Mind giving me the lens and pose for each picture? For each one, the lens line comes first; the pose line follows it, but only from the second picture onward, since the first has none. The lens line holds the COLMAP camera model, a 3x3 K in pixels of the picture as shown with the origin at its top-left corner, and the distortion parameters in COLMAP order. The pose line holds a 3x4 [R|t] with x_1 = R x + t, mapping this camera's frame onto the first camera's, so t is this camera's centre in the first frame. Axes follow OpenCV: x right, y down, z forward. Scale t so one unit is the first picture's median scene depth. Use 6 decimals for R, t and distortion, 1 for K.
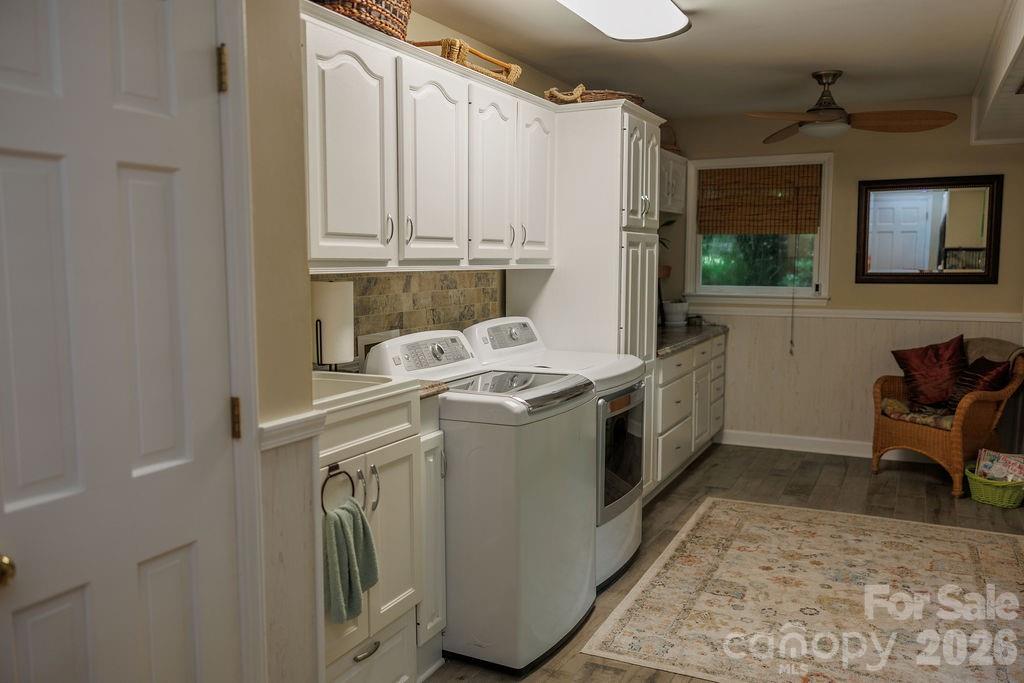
lens RADIAL K [[827.8, 0, 512.0], [0, 827.8, 341.5], [0, 0, 1]] dist [0.013313, -0.016929]
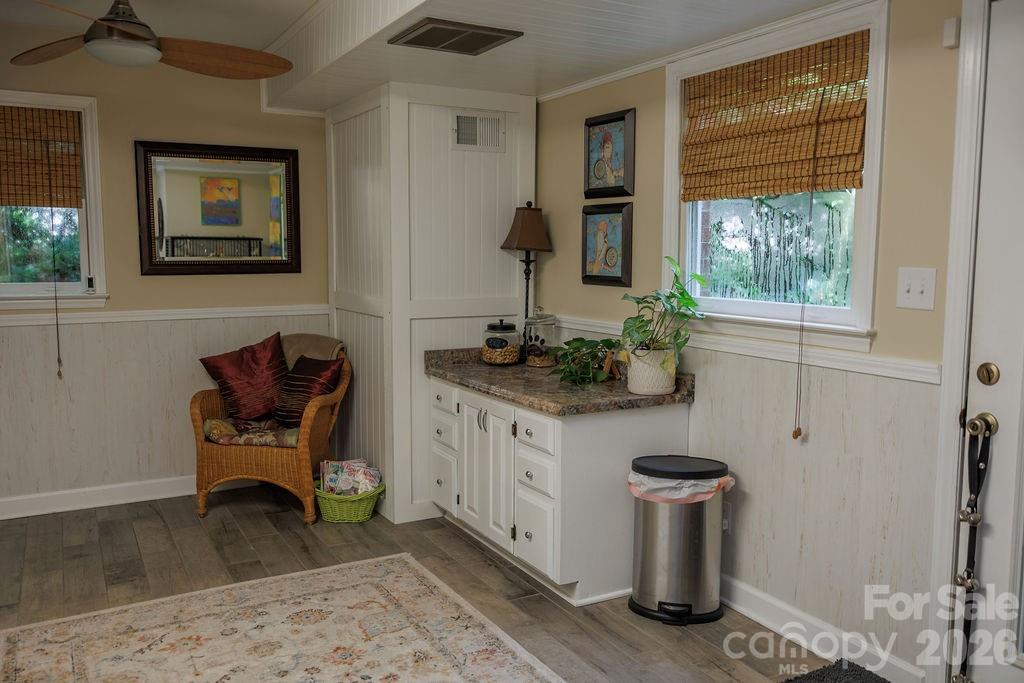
lens RADIAL K [[827.8, 0, 512.0], [0, 827.8, 341.5], [0, 0, 1]] dist [0.013313, -0.016929]
pose [[0.570319, -0.085088, 0.817005, -0.023857], [0.079941, 0.995649, 0.047890, -0.022031], [-0.817524, 0.038000, 0.574639, 0.331659]]
